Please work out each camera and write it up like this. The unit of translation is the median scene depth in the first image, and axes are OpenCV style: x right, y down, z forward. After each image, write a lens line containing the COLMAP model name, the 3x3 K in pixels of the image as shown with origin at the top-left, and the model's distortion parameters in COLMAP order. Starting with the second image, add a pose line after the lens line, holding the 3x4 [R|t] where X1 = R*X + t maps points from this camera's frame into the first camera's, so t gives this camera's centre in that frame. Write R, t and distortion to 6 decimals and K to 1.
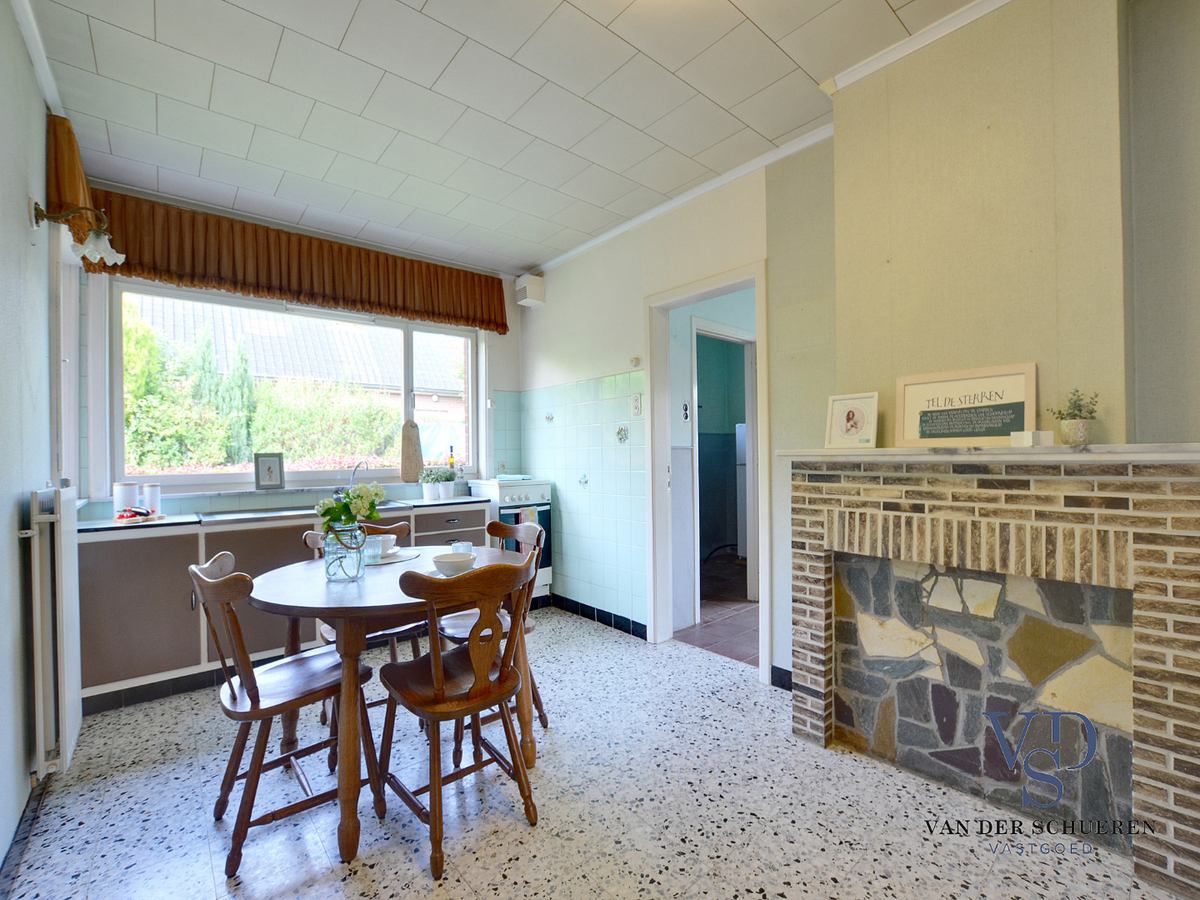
lens RADIAL K [[521.8, 0, 609.0], [0, 521.8, 459.0], [0, 0, 1]] dist [-0.035549, 0.005171]
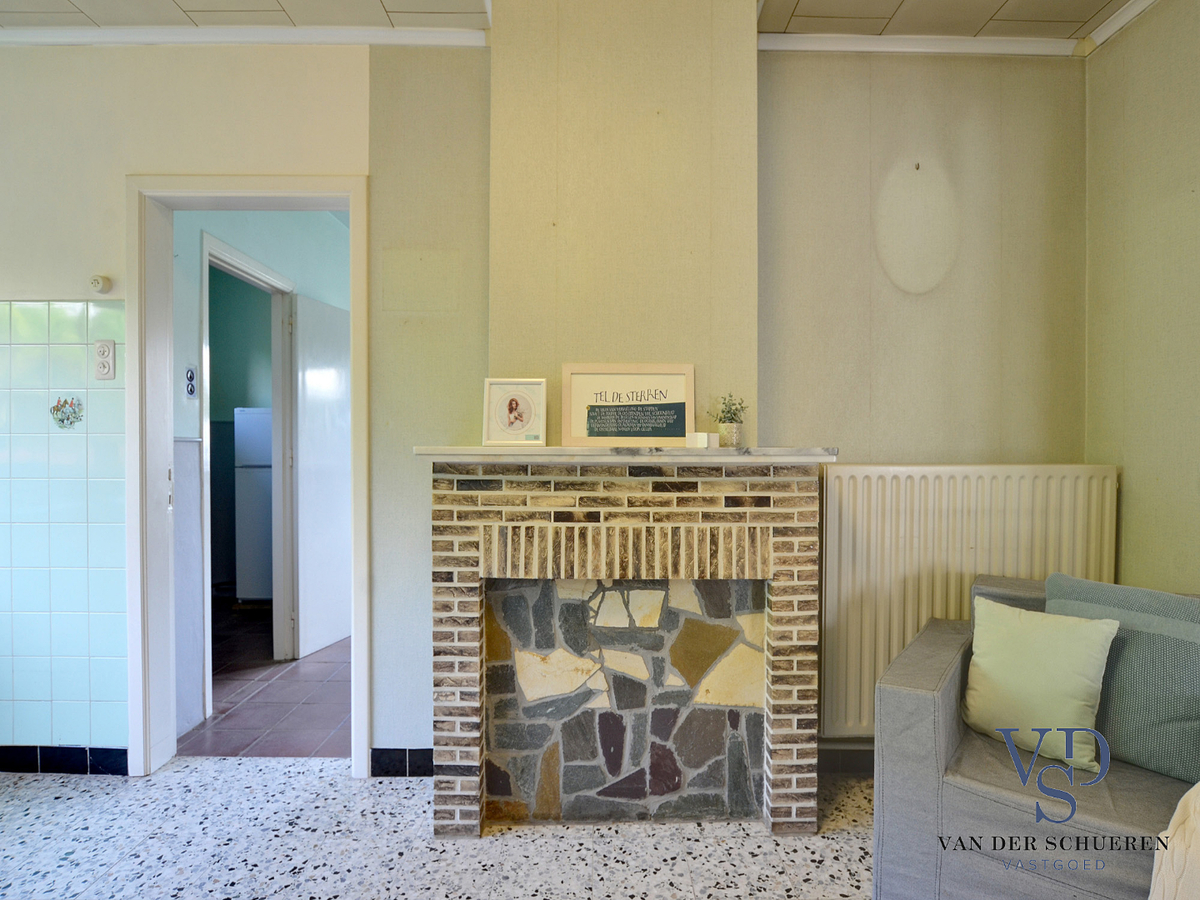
lens RADIAL K [[618.0, 0, 602.2], [0, 618.0, 459.7], [0, 0, 1]] dist [-0.026926, 0.004277]
pose [[0.645380, 0.005342, 0.763843, -0.172379], [-0.005780, 0.999981, -0.002110, 0.001274], [-0.763840, -0.003053, 0.645398, 0.293144]]
